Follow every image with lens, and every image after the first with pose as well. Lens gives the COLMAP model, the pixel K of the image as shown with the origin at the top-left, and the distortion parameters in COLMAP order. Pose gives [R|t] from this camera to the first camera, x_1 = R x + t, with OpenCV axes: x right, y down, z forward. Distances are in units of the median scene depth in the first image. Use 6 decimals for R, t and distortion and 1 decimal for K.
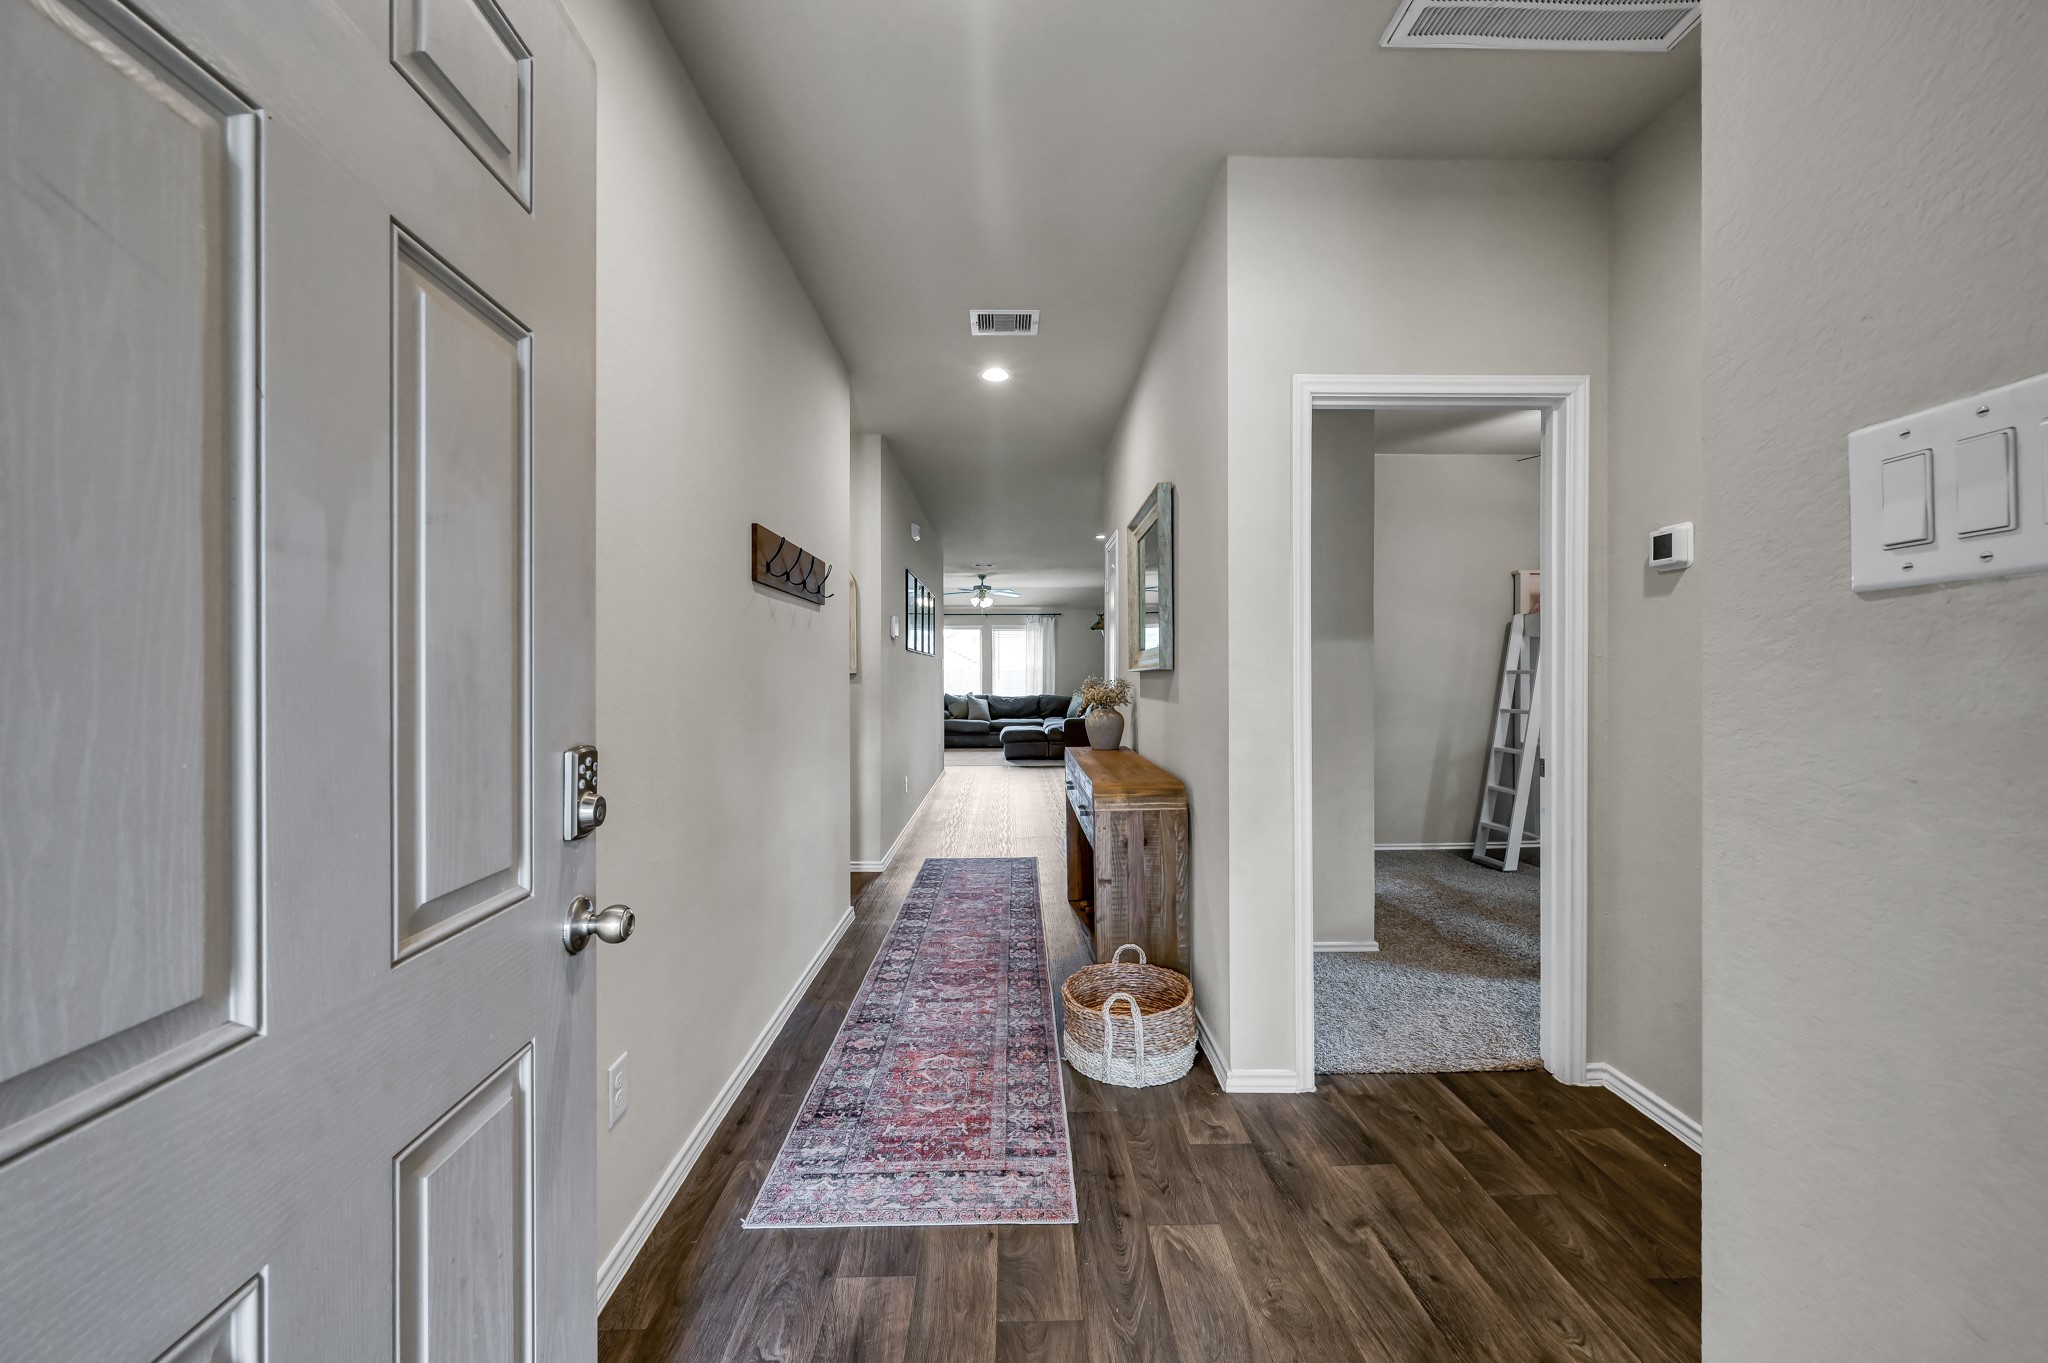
lens RADIAL K [[815.2, 0, 1026.4], [0, 815.2, 682.5], [0, 0, 1]] dist [0.003103, 0.000032]
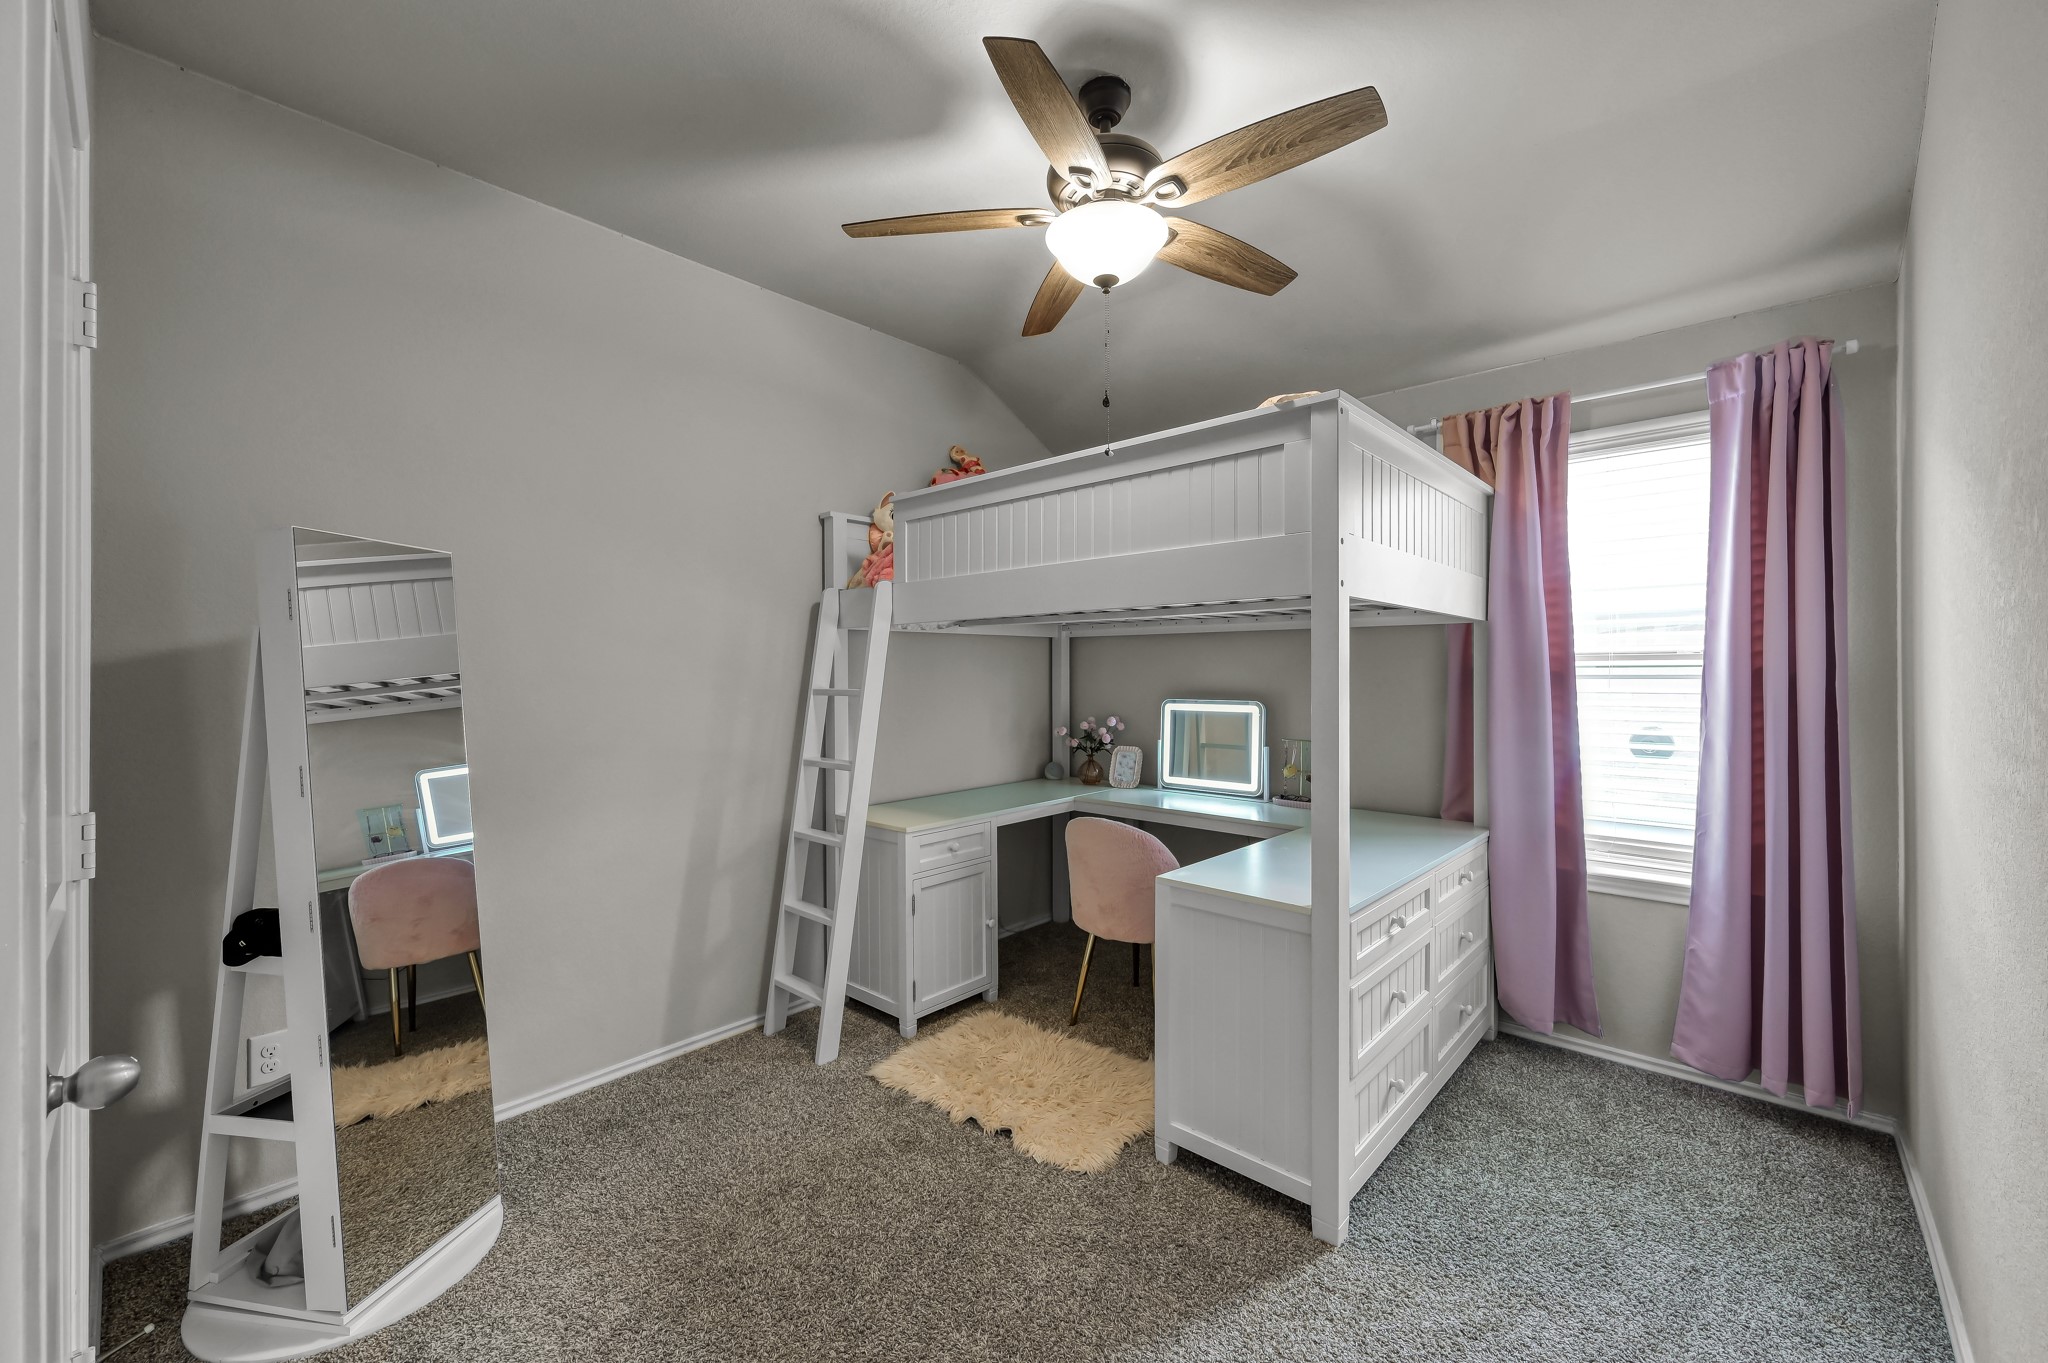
lens RADIAL K [[815.2, 0, 1028.9], [0, 815.2, 673.2], [0, 0, 1]] dist [0.003103, 0.000032]
pose [[0.712183, -0.007785, 0.701950, 0.306733], [0.014853, 0.999882, -0.003980, -0.021113], [-0.701836, 0.013260, 0.712215, 0.506322]]
